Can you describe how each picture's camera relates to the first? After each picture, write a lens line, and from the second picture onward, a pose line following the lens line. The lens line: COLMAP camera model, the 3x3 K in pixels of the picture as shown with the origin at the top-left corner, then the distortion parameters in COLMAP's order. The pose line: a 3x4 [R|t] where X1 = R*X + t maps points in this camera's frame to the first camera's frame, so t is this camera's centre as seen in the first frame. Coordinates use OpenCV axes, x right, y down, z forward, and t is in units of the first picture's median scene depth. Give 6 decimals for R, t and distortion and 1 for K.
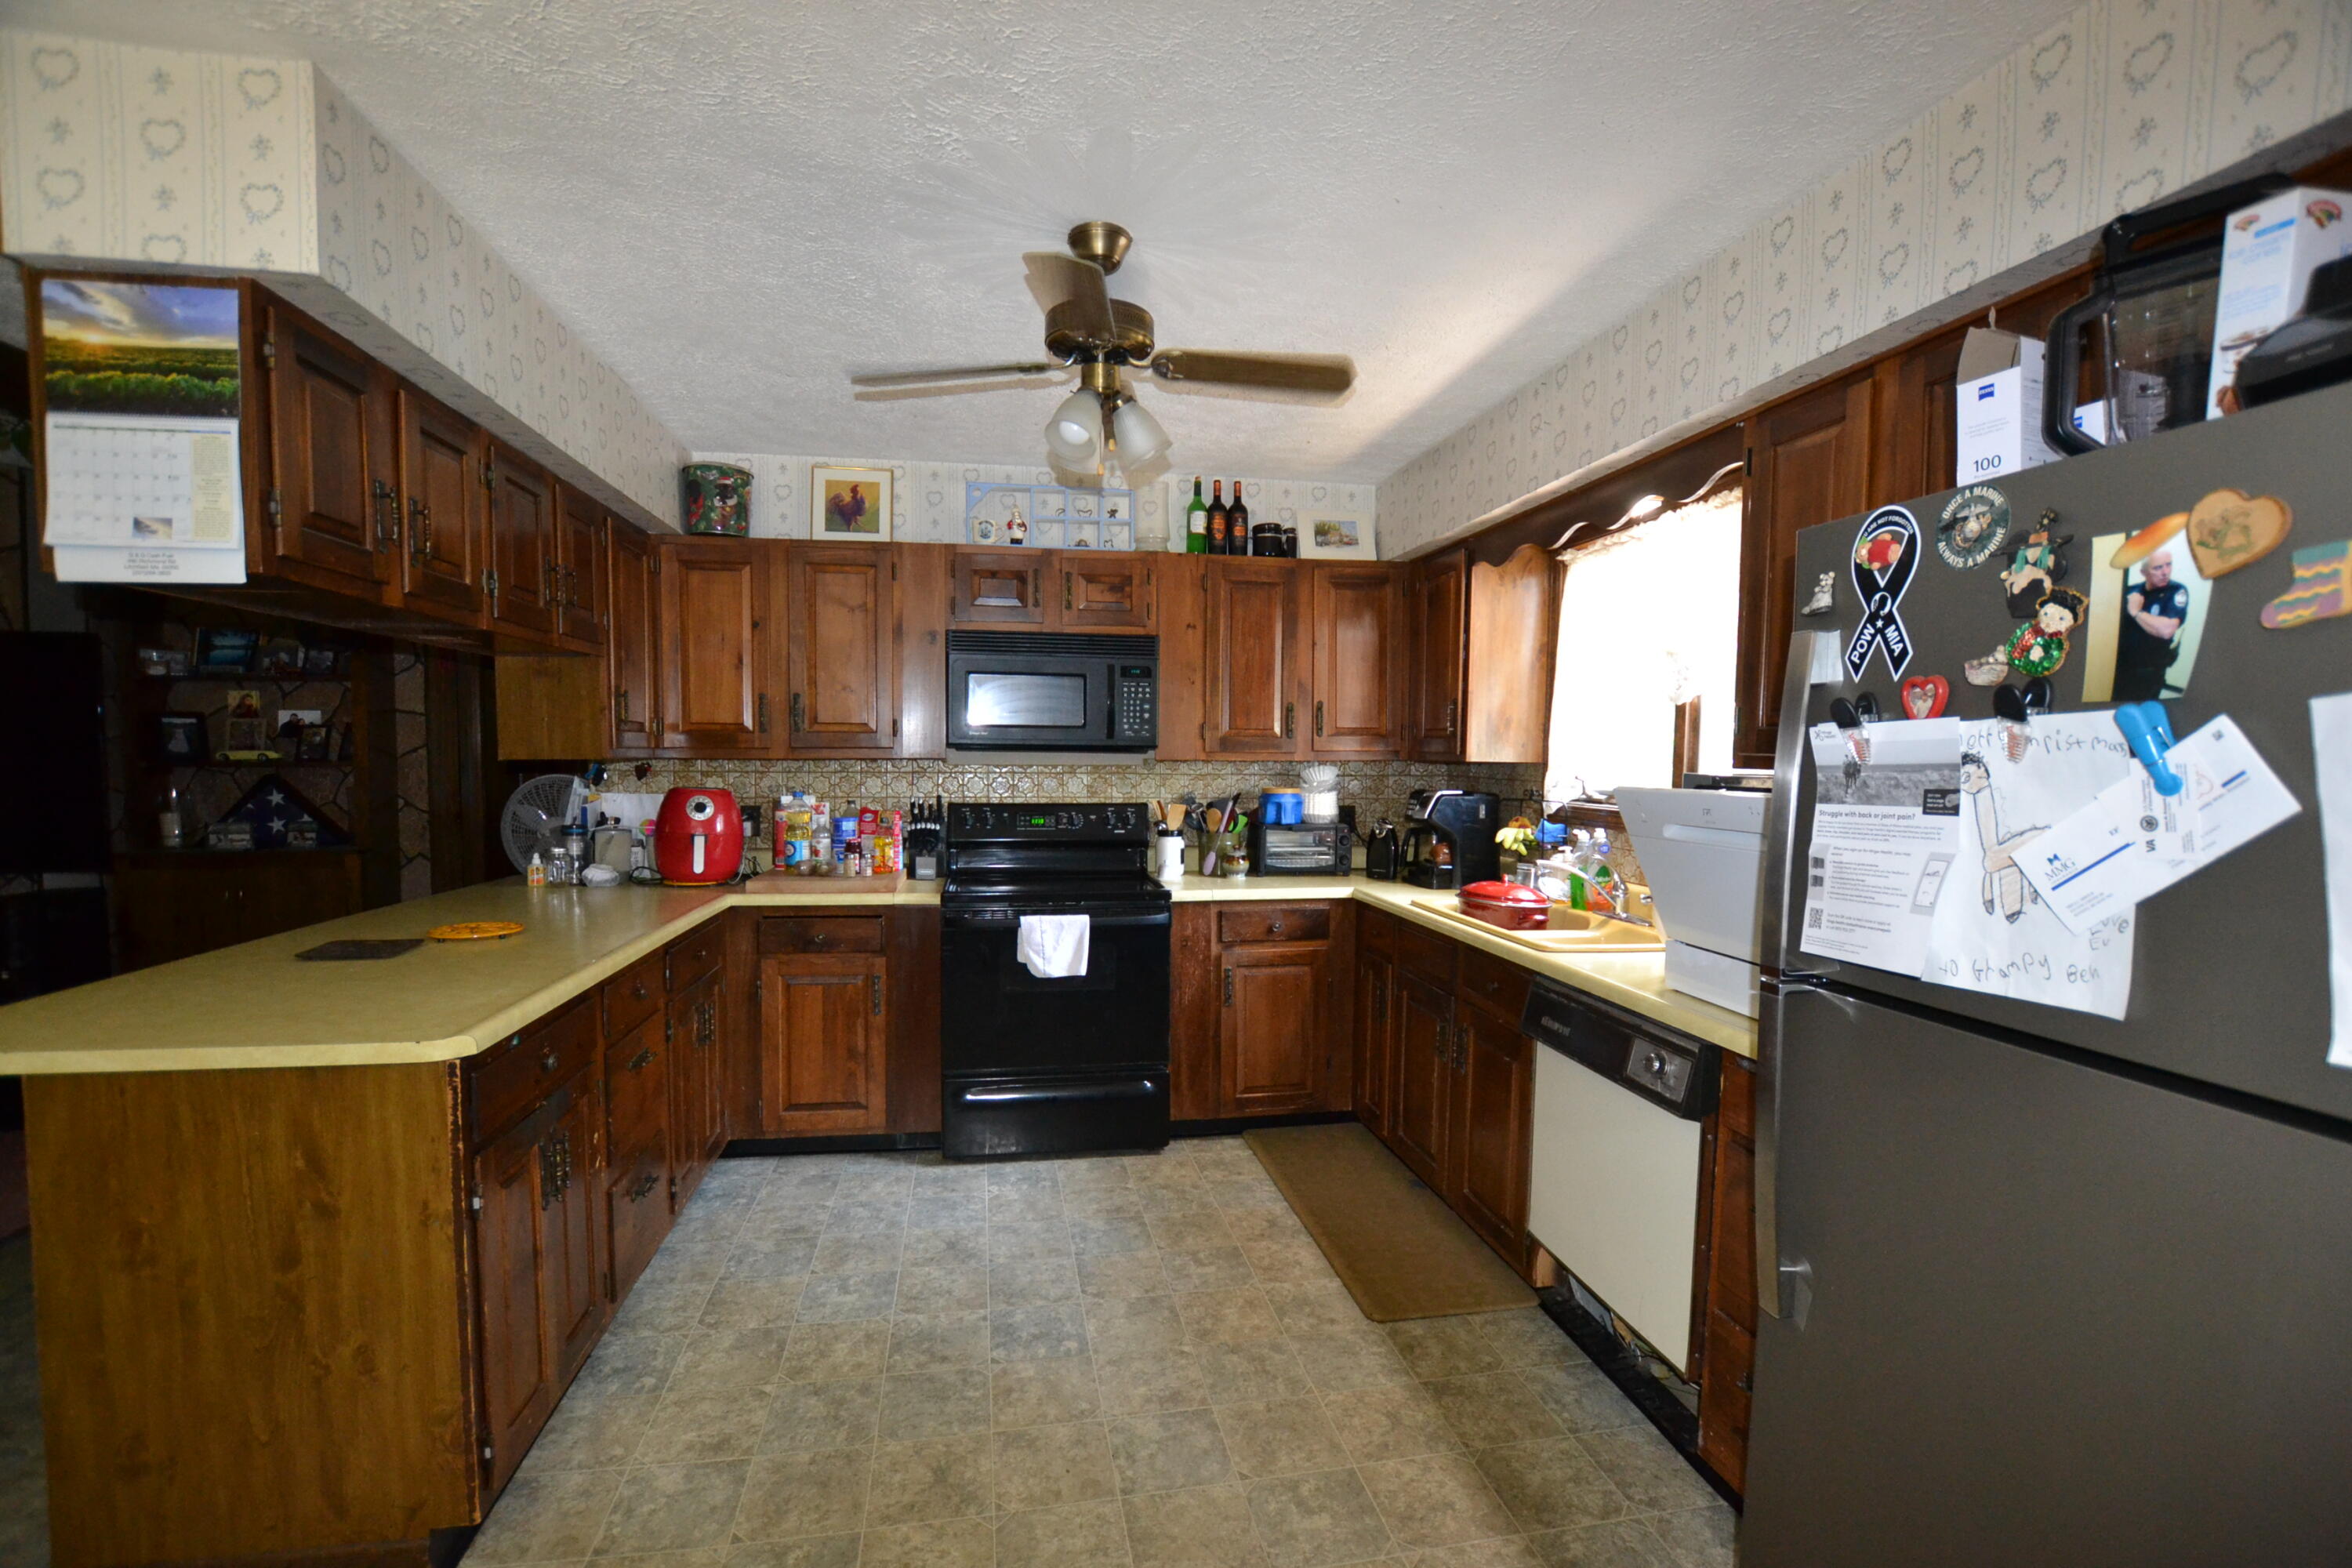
lens RADIAL K [[1049.2, 0, 1160.3], [0, 1049.2, 798.7], [0, 0, 1]] dist [-0.026551, -0.000212]
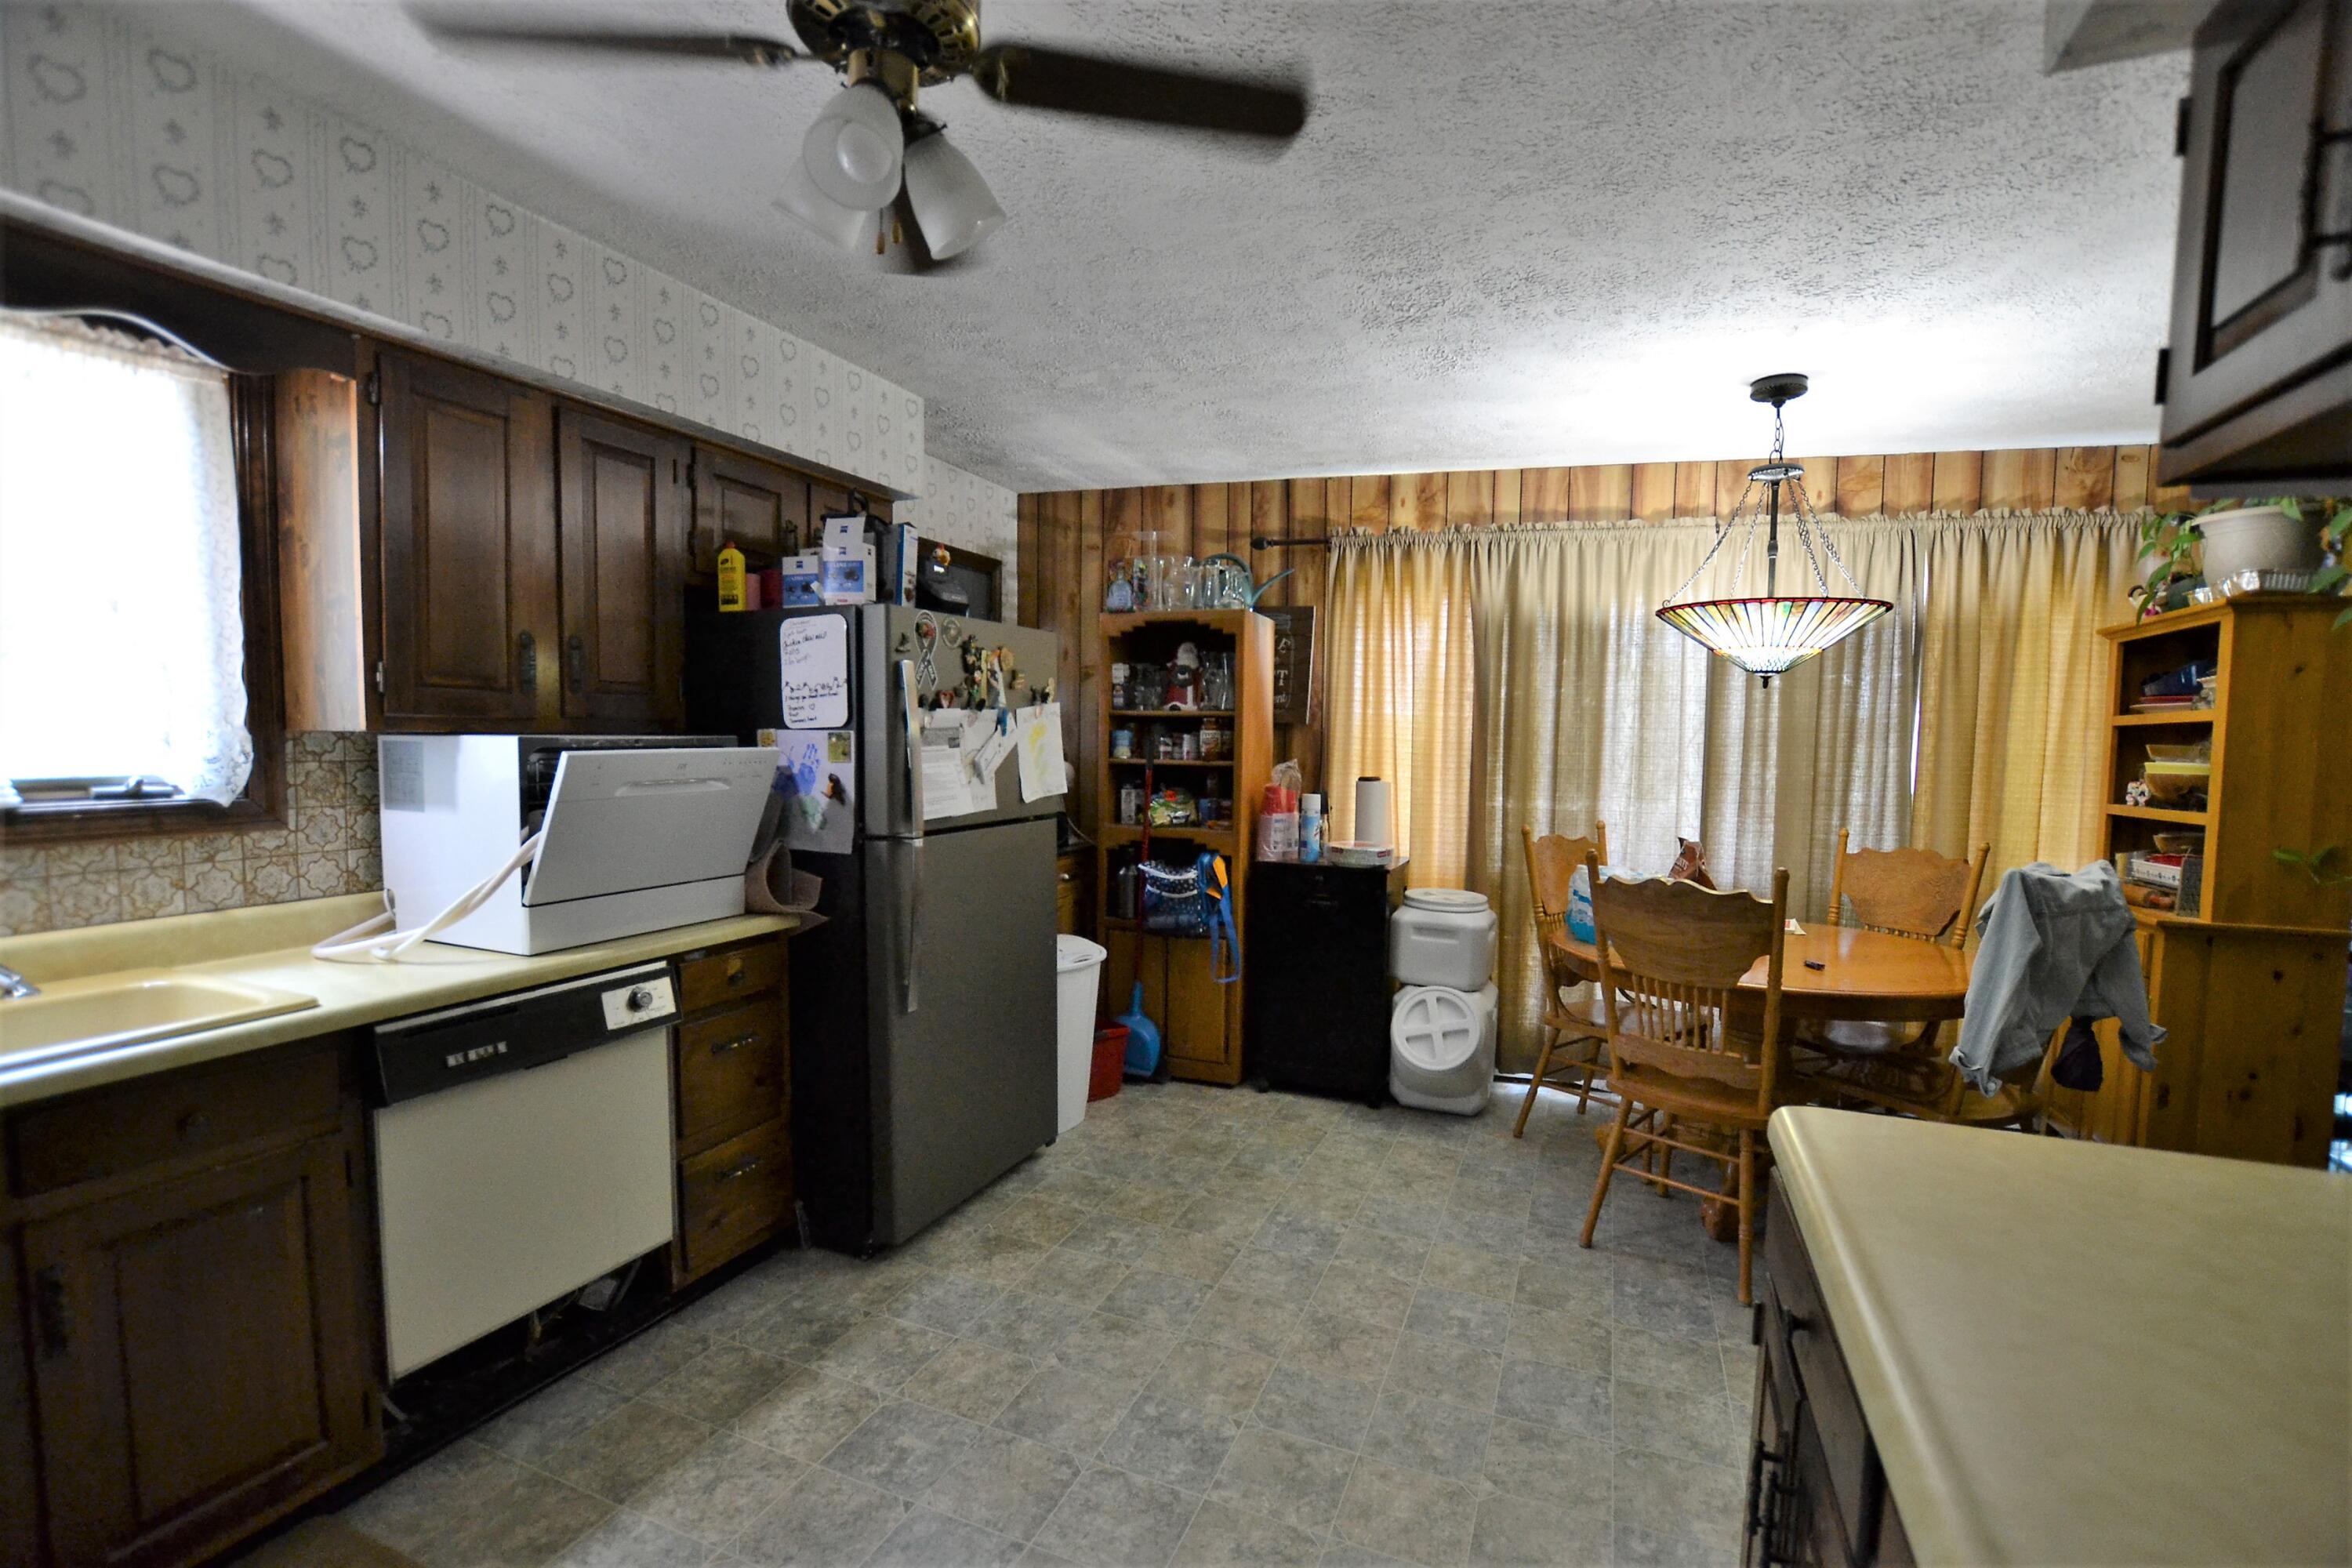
lens RADIAL K [[1049.2, 0, 1164.9], [0, 1049.2, 796.0], [0, 0, 1]] dist [-0.026551, -0.000212]
pose [[-0.838993, -0.054114, 0.541445, -0.573623], [0.007033, 0.993881, 0.110230, -0.096067], [-0.544097, 0.096291, -0.833478, 1.765734]]
